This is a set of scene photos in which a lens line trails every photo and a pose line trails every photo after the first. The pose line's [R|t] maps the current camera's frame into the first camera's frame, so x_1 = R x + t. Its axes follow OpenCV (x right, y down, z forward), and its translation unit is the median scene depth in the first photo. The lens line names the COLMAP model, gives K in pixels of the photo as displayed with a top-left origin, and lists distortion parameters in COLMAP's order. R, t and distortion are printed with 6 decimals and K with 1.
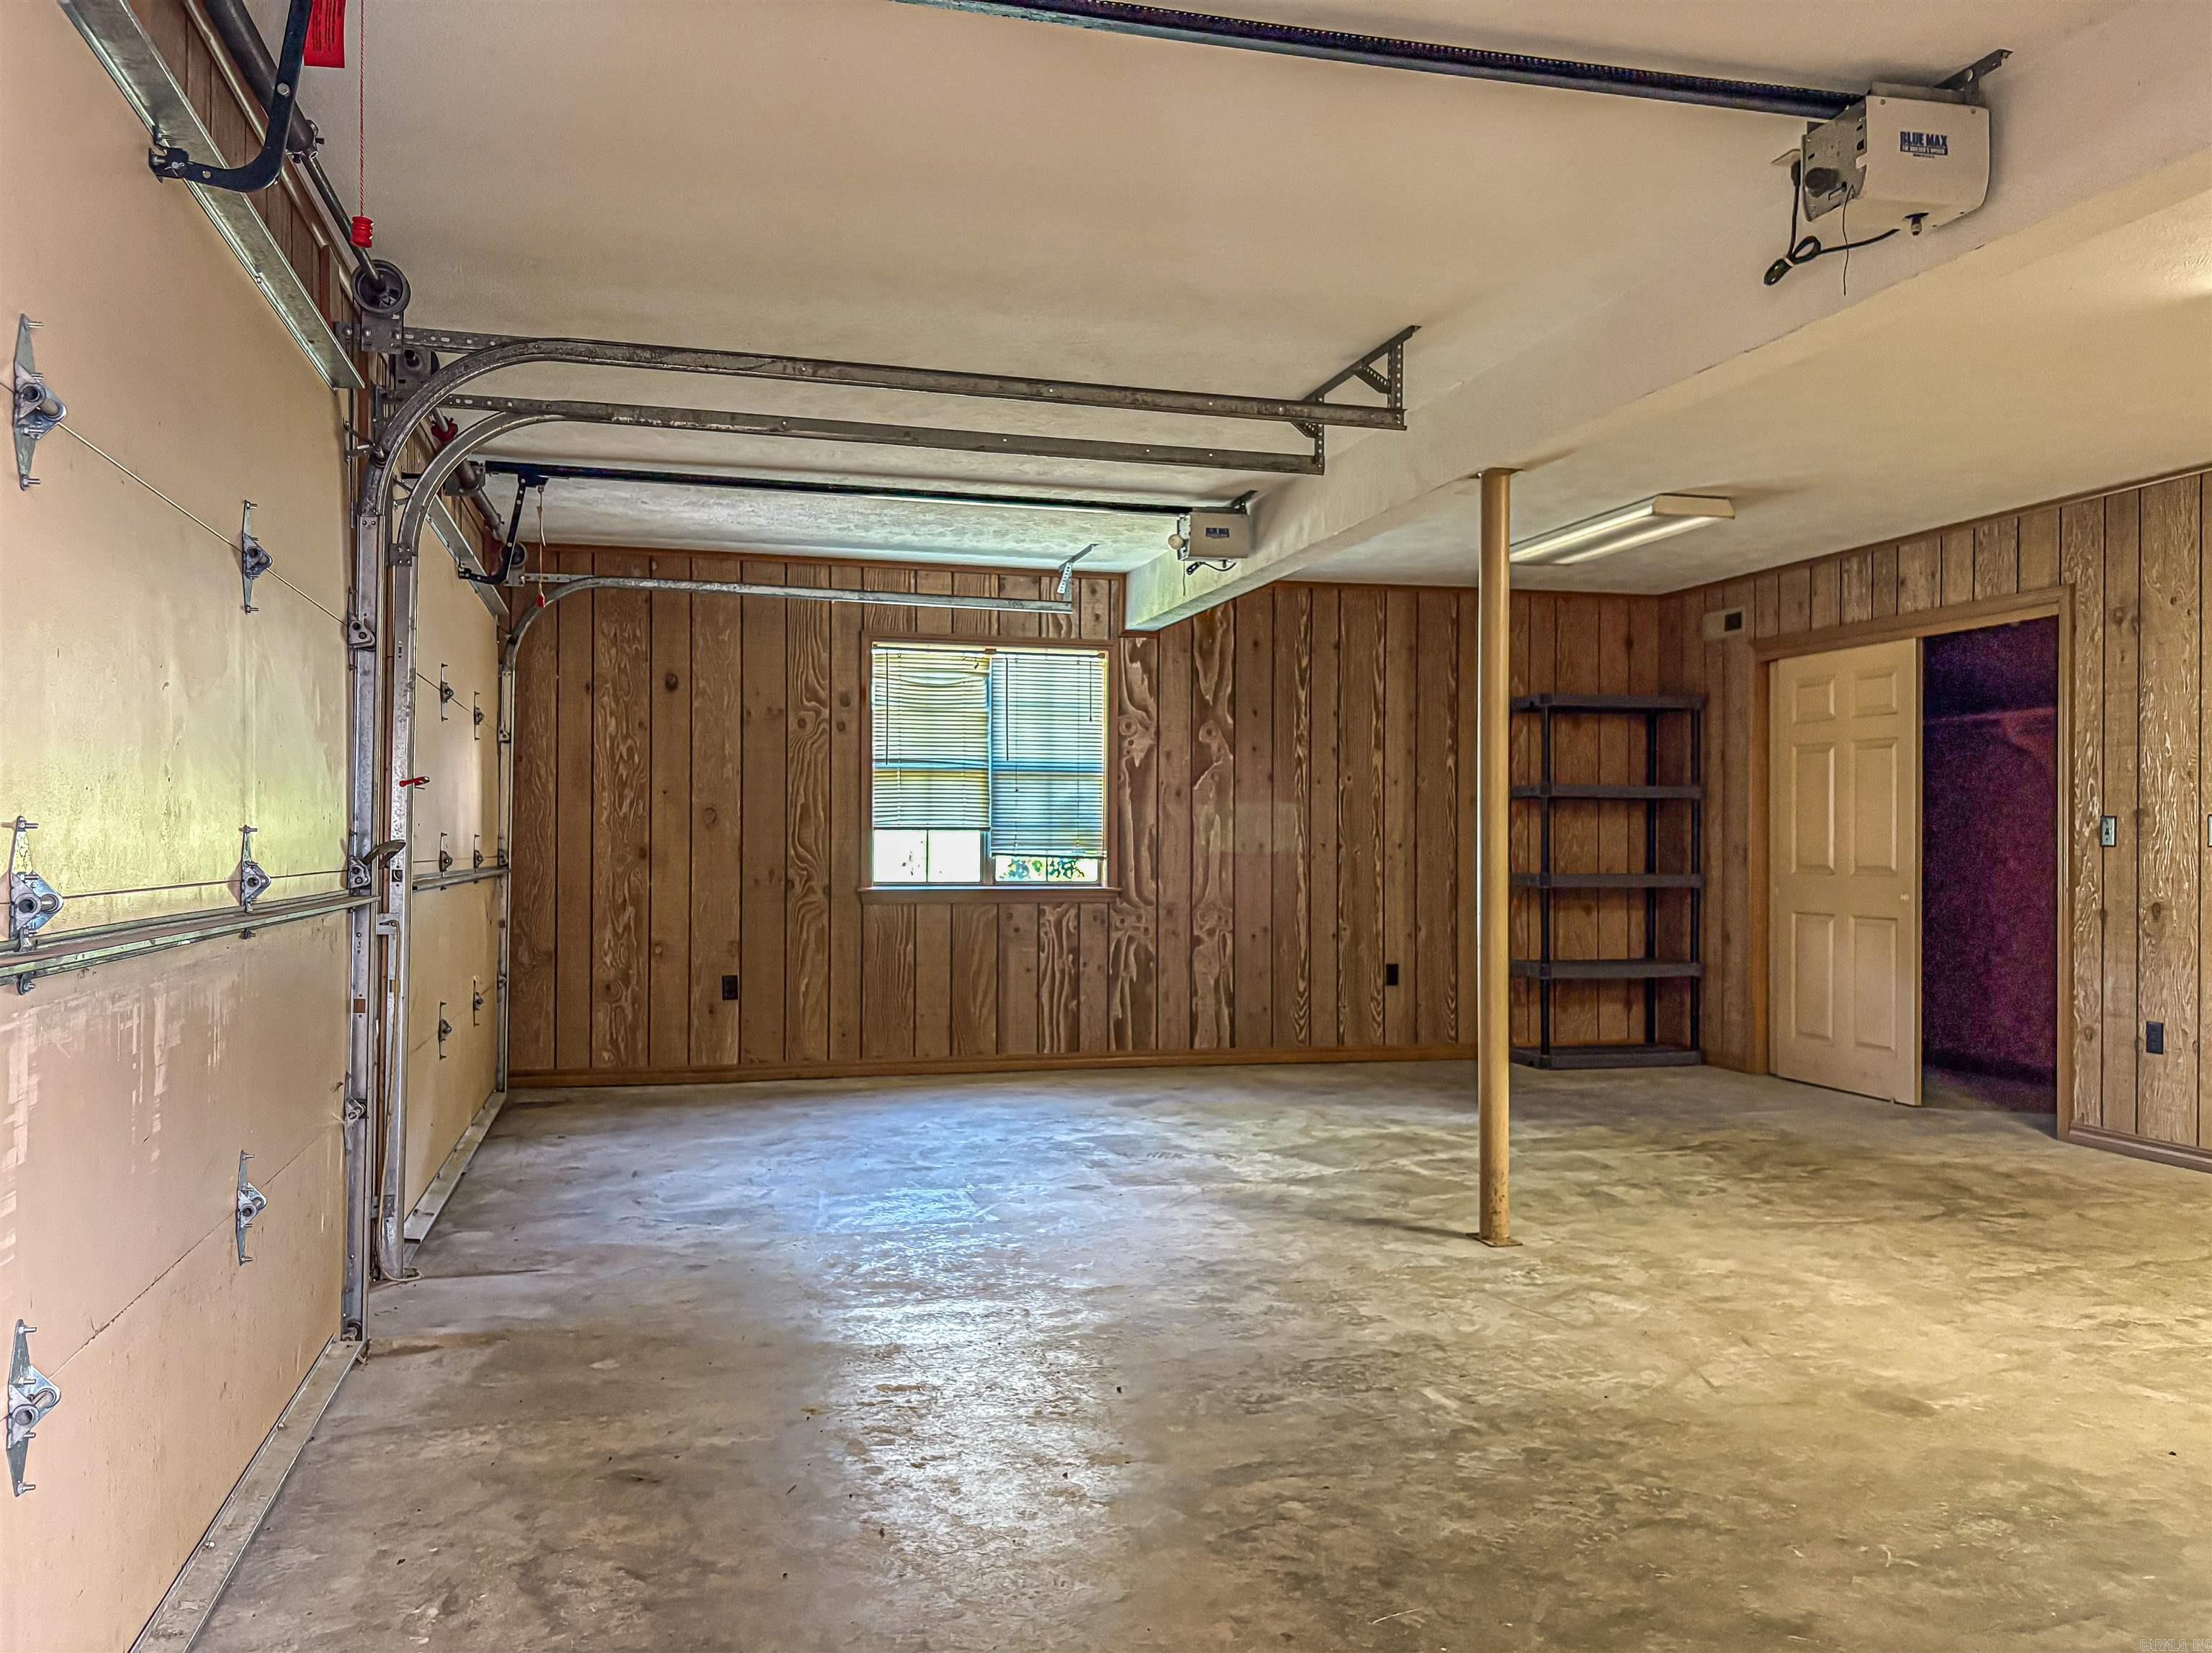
lens RADIAL K [[1678.0, 0, 1111.7], [0, 1678.0, 833.4], [0, 0, 1]] dist [0.066162, -0.069580]
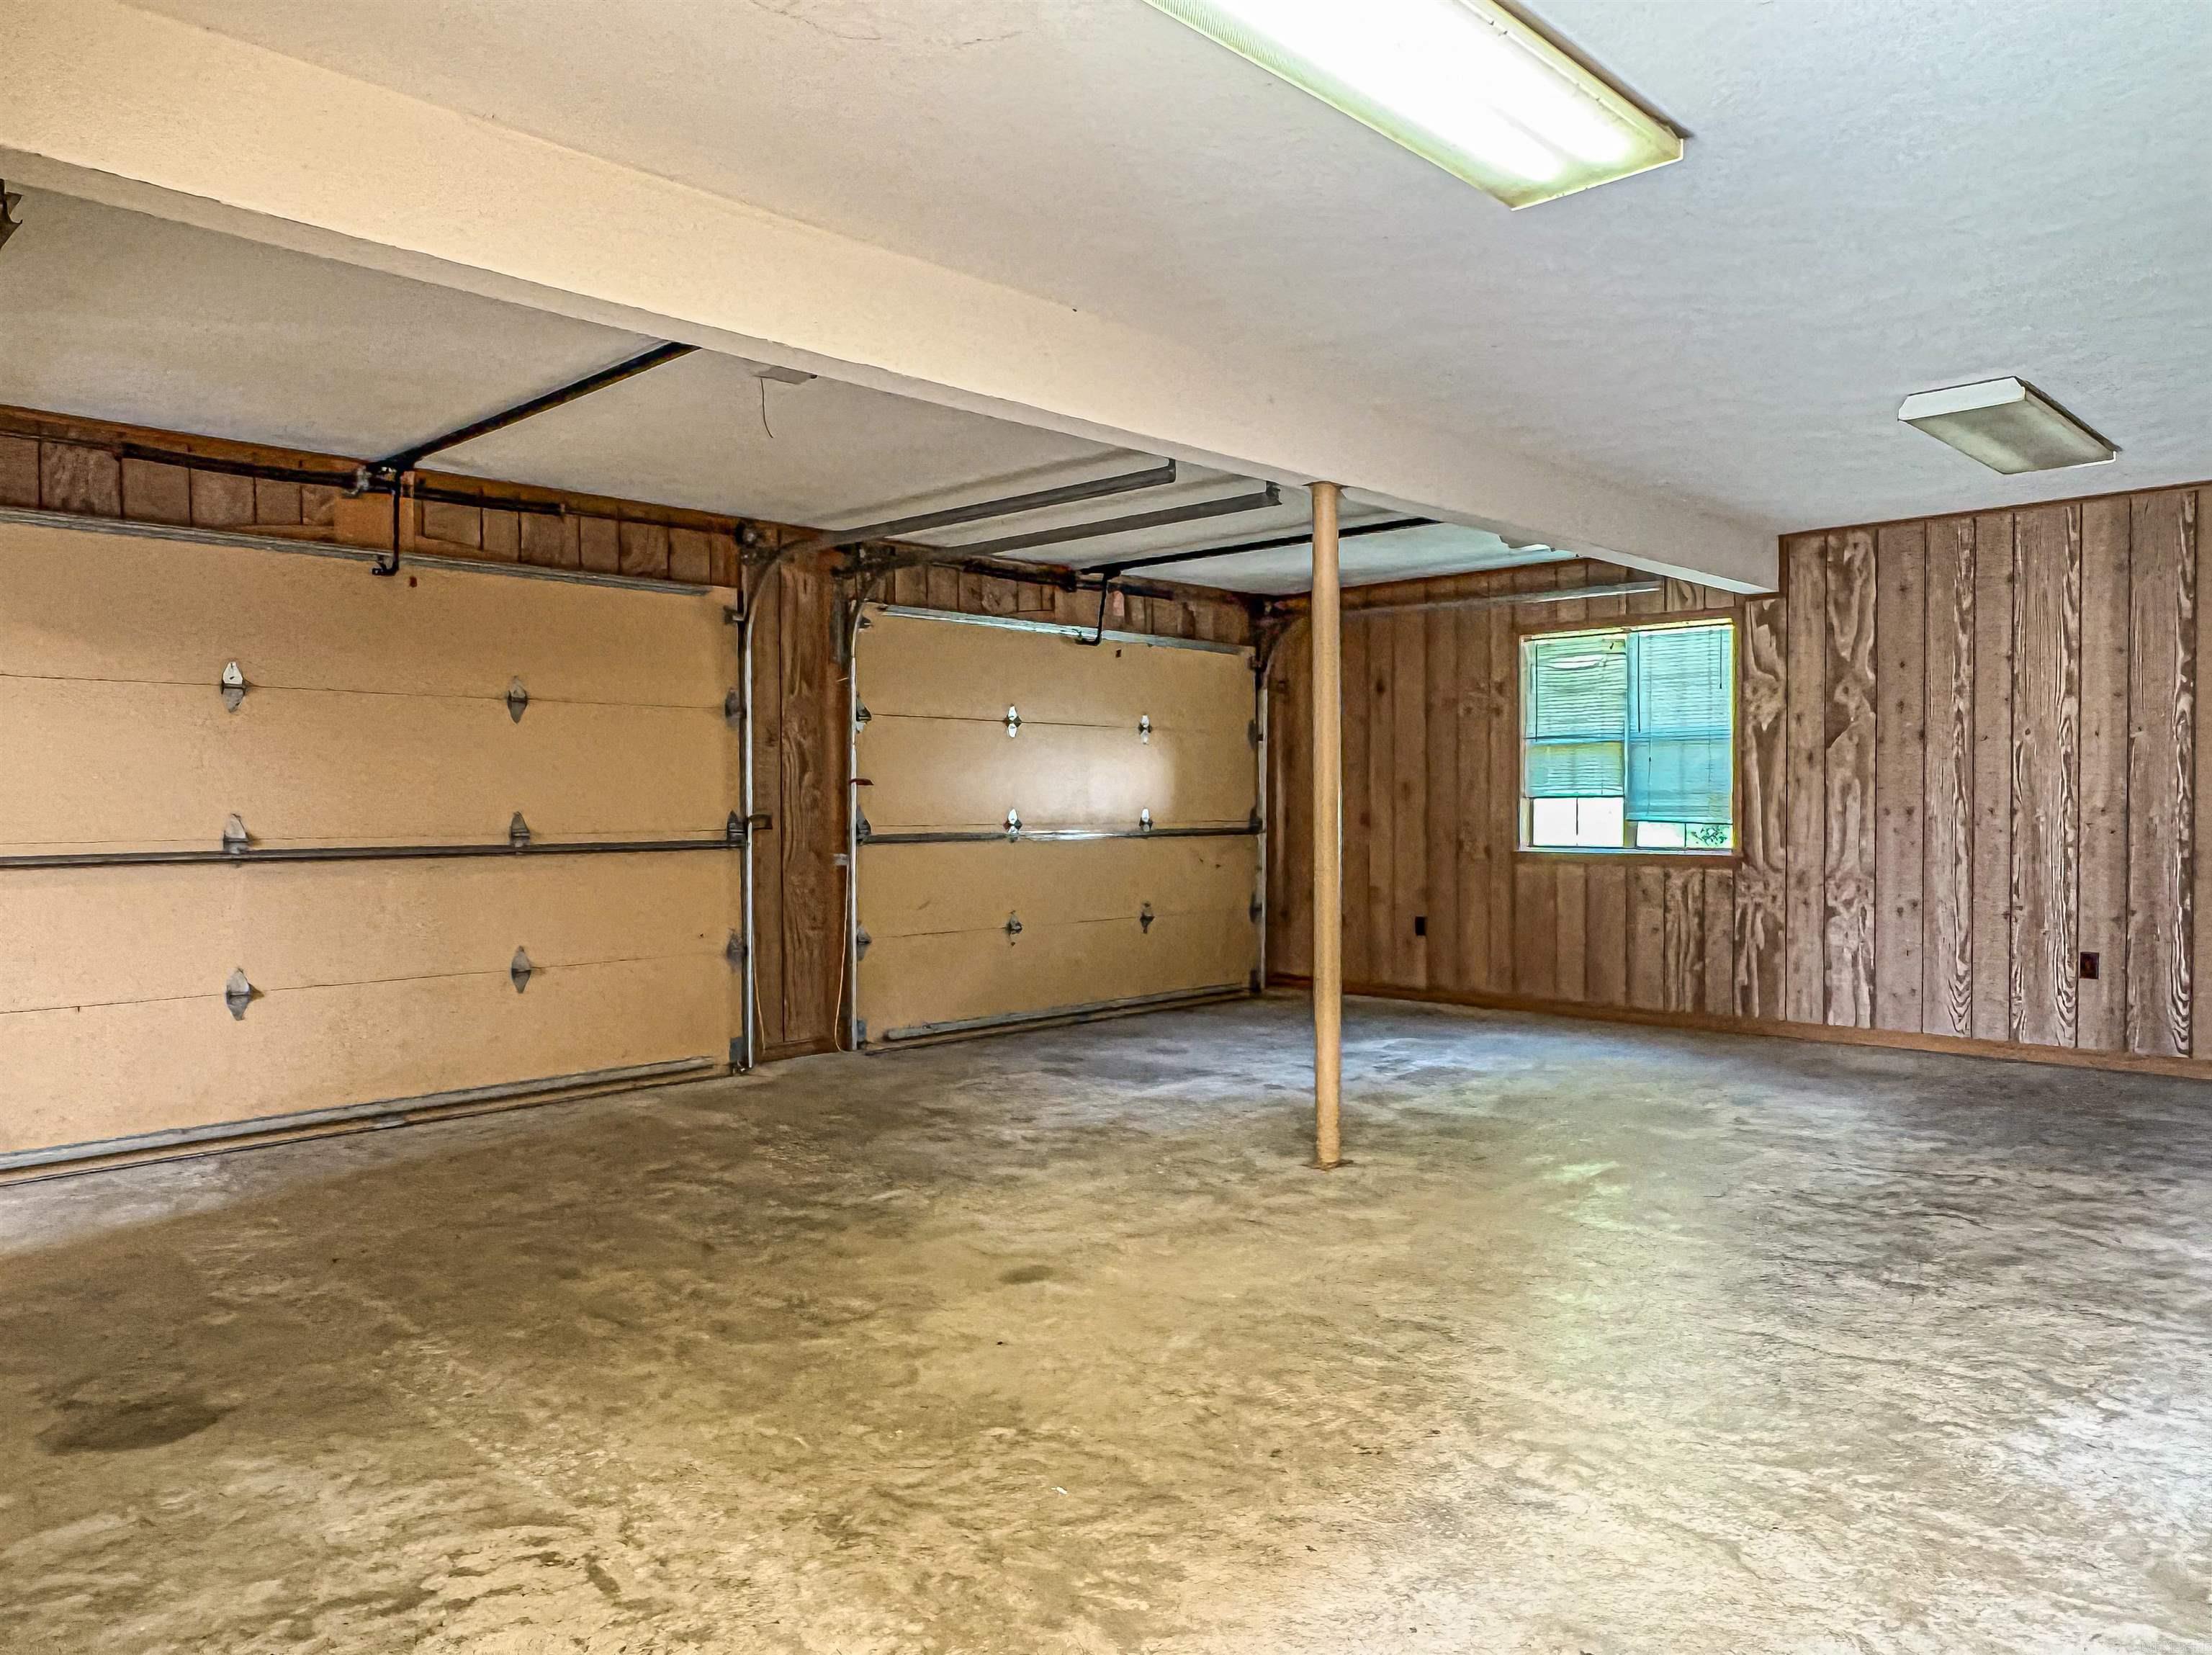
lens RADIAL K [[1538.5, 0, 1101.5], [0, 1538.5, 835.8], [0, 0, 1]] dist [0.000875, -0.076563]
pose [[0.506128, 0.009545, -0.862406, 0.598232], [0.009336, 0.999820, 0.016545, 0.003051], [0.862408, -0.016425, 0.505947, 0.210406]]
